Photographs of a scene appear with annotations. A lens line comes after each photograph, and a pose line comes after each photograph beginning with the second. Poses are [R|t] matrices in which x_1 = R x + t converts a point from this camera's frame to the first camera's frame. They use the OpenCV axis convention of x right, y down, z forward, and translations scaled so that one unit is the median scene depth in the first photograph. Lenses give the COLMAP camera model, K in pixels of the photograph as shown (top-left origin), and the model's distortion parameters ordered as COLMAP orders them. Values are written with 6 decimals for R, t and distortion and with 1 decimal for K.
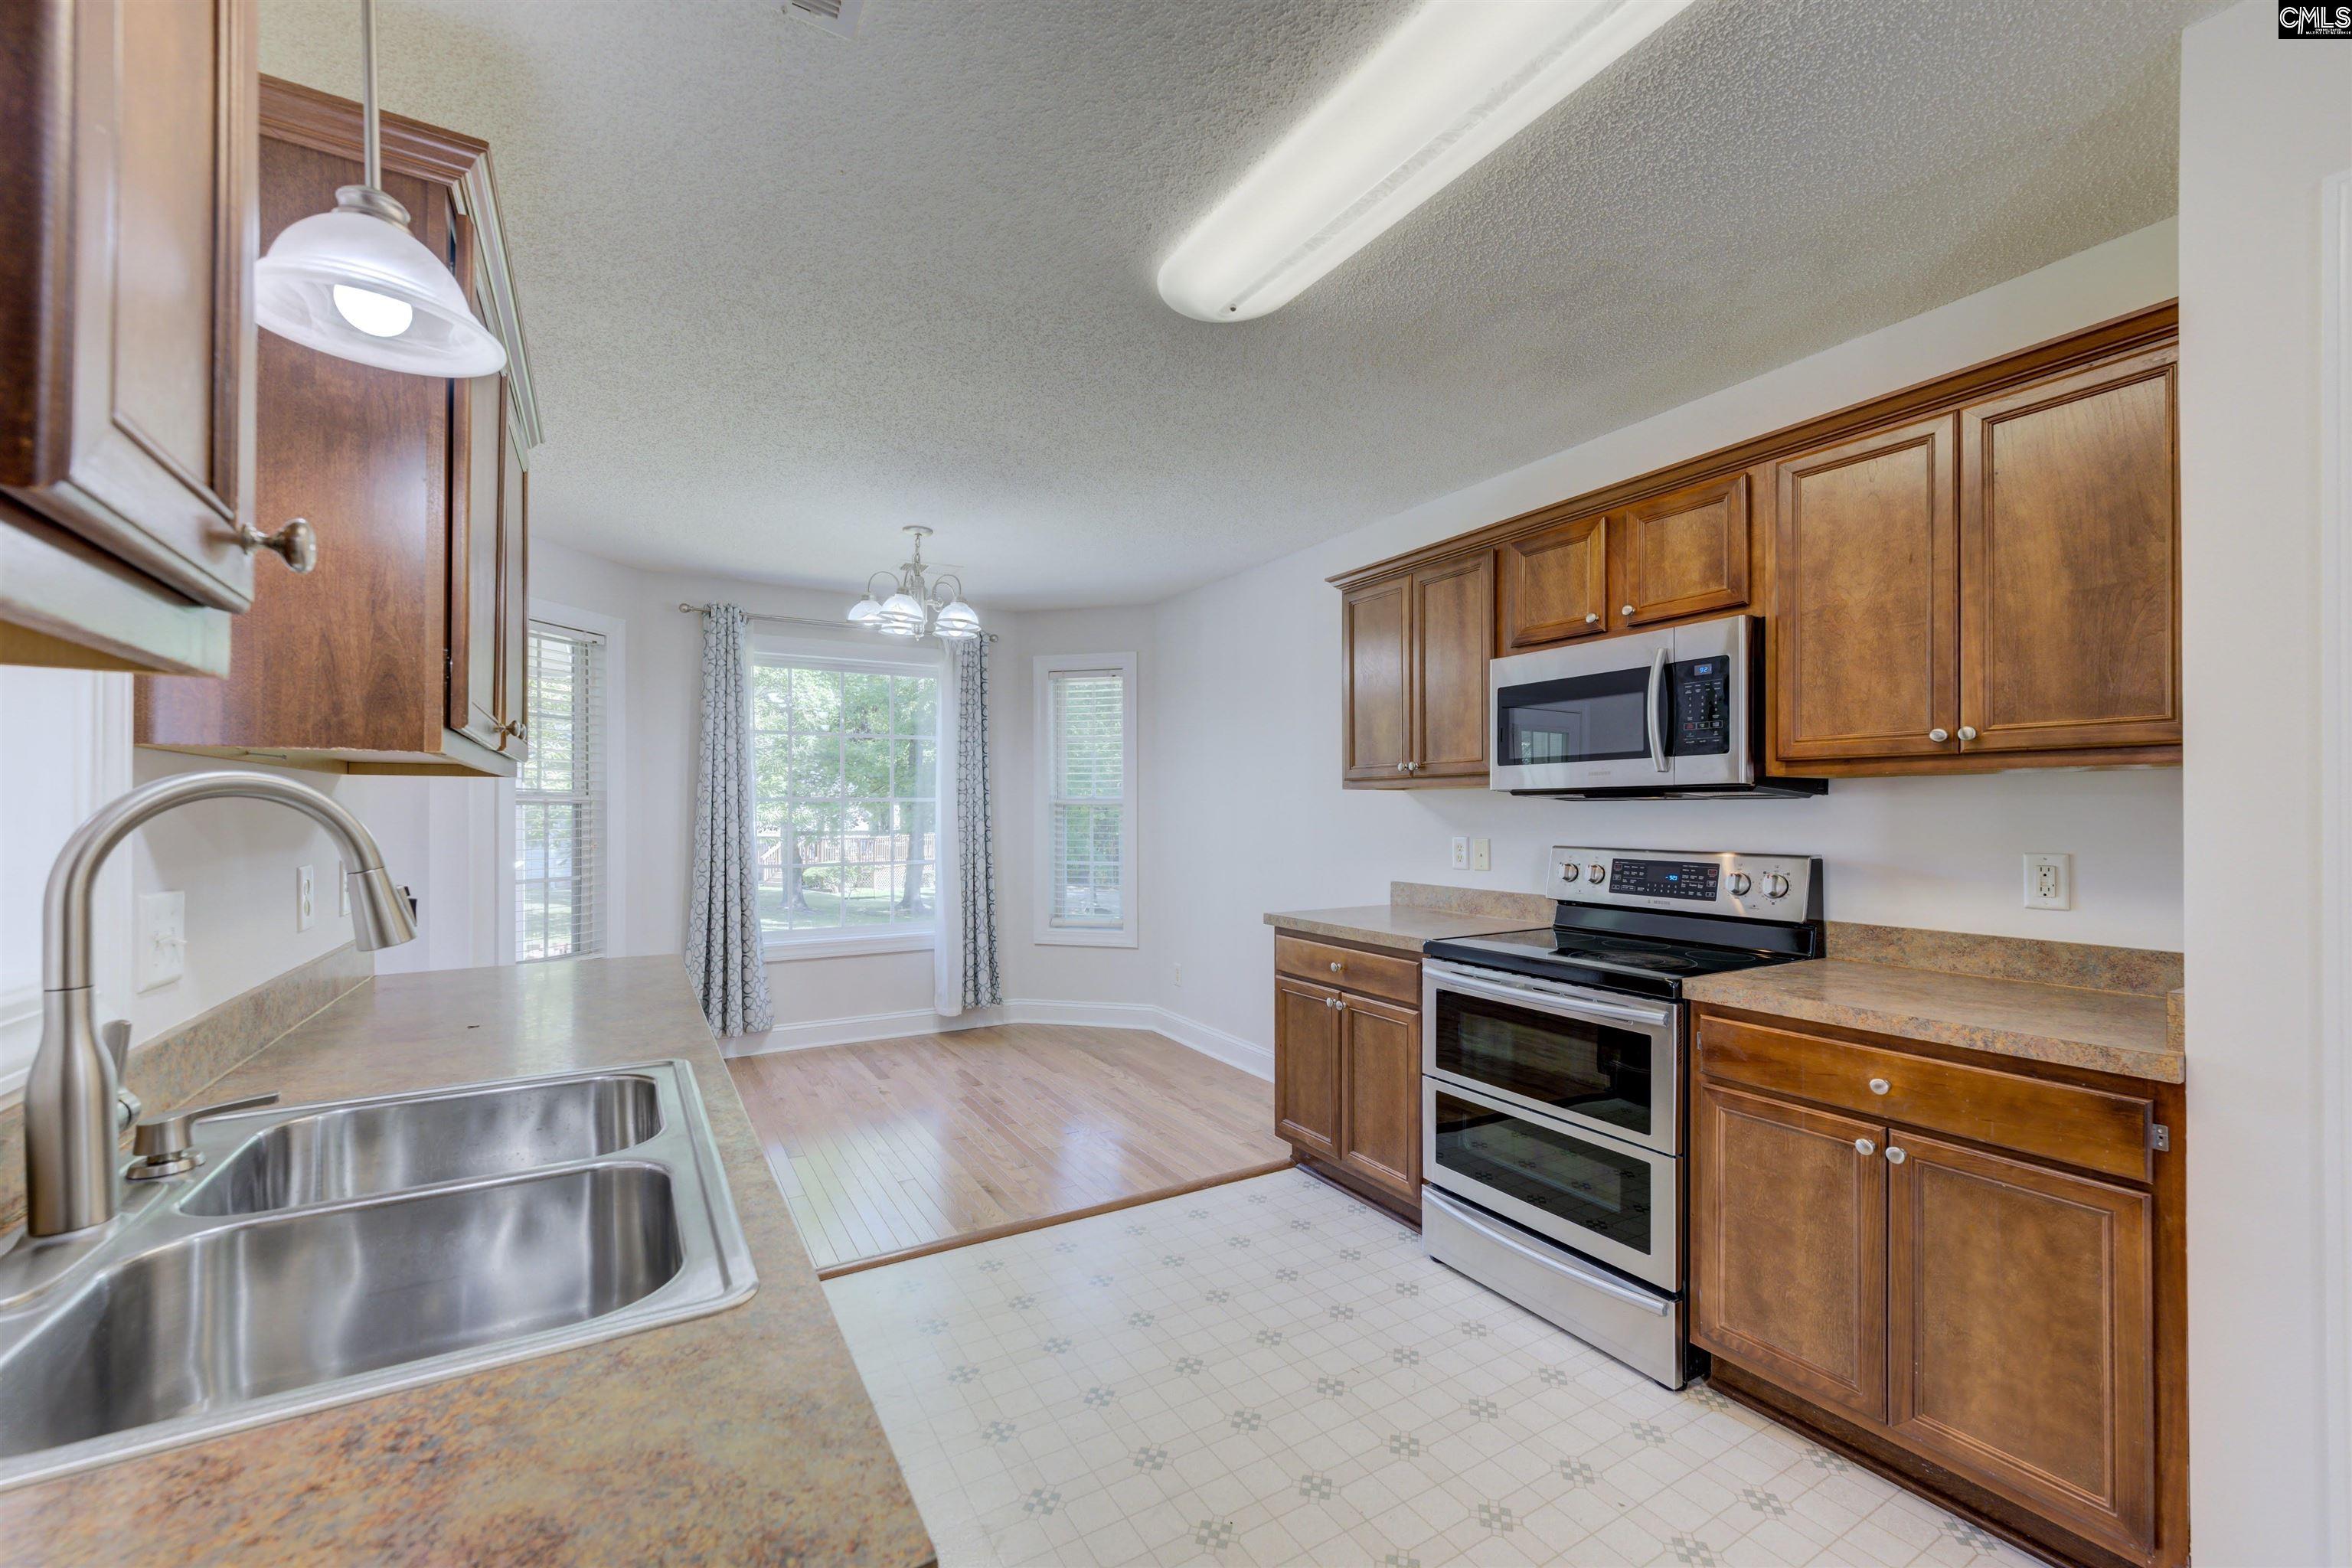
lens RADIAL K [[930.3, 0, 1153.3], [0, 930.3, 799.6], [0, 0, 1]] dist [0.001086, 0.000142]
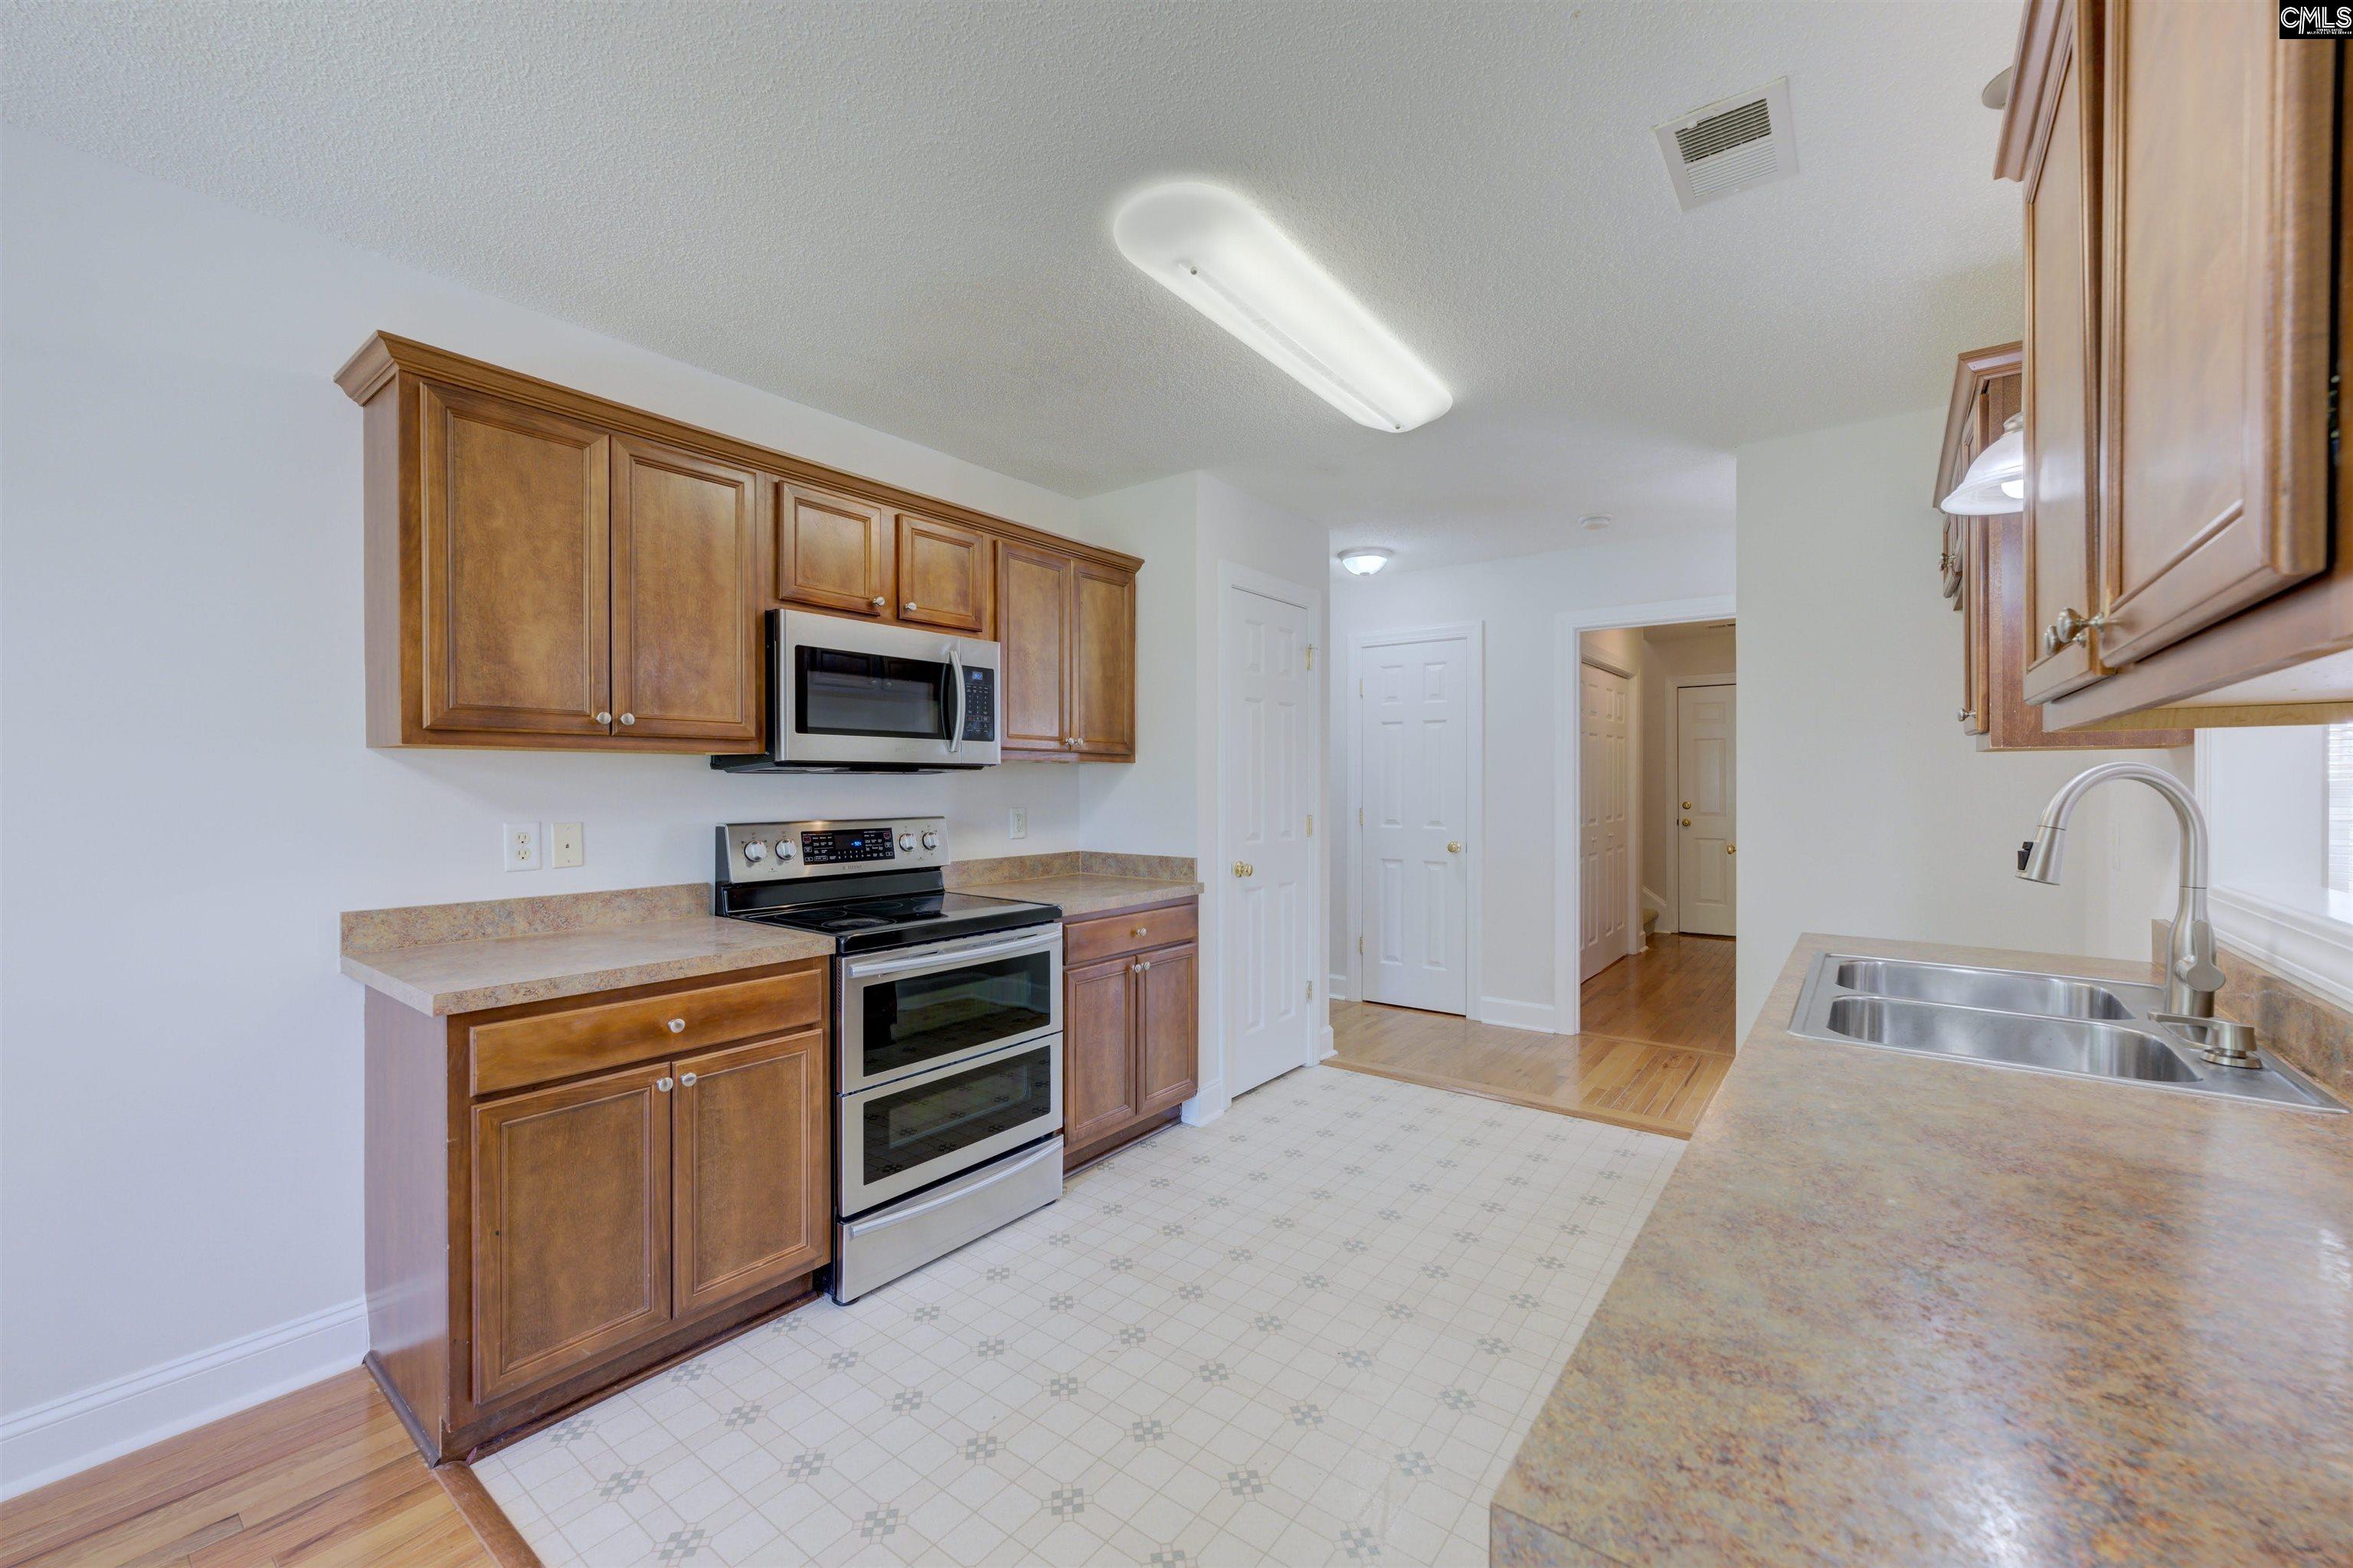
lens RADIAL K [[930.8, 0, 1173.0], [0, 930.8, 785.0], [0, 0, 1]] dist [0.001086, 0.000142]
pose [[-0.386065, -0.000269, 0.922472, -0.627247], [-0.010125, 0.999941, -0.003946, 0.013716], [-0.922416, -0.010863, -0.386045, 1.091013]]
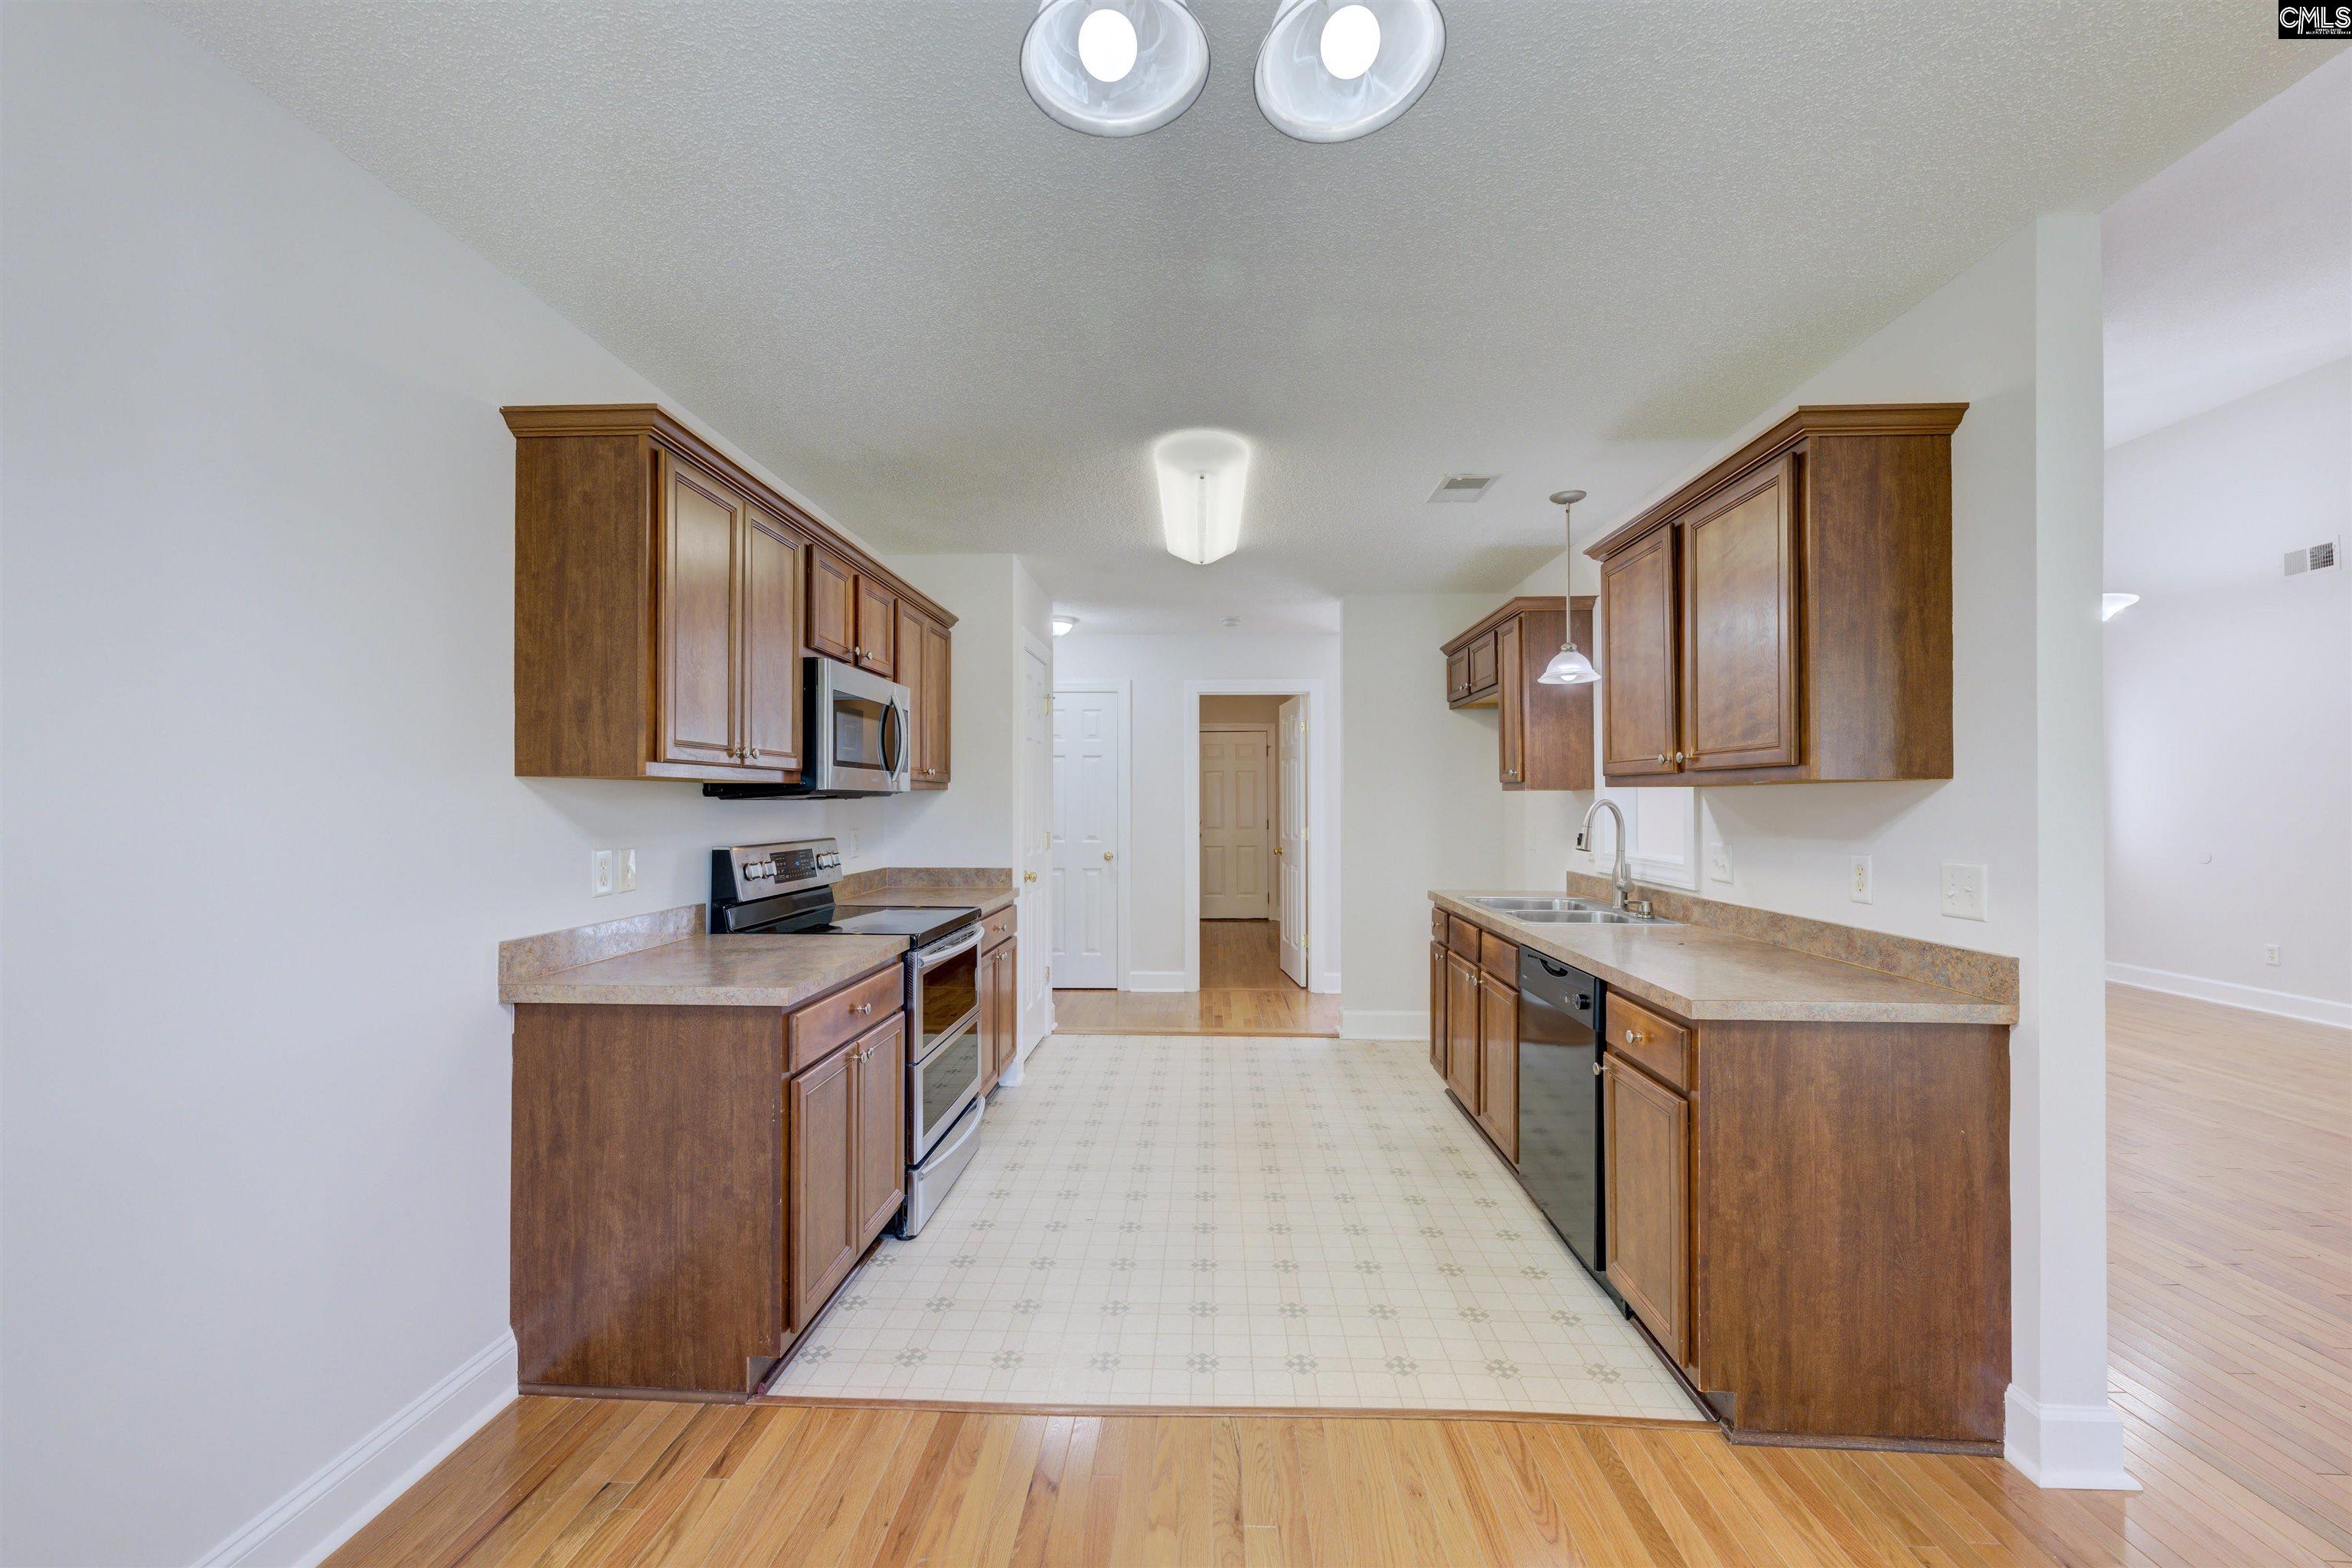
lens RADIAL K [[930.3, 0, 1170.4], [0, 930.3, 792.0], [0, 0, 1]] dist [0.001086, 0.000142]
pose [[-0.841787, 0.009142, 0.539732, -0.527187], [-0.003447, 0.999745, -0.022311, 0.014751], [-0.539798, -0.020642, -0.841541, 1.781935]]
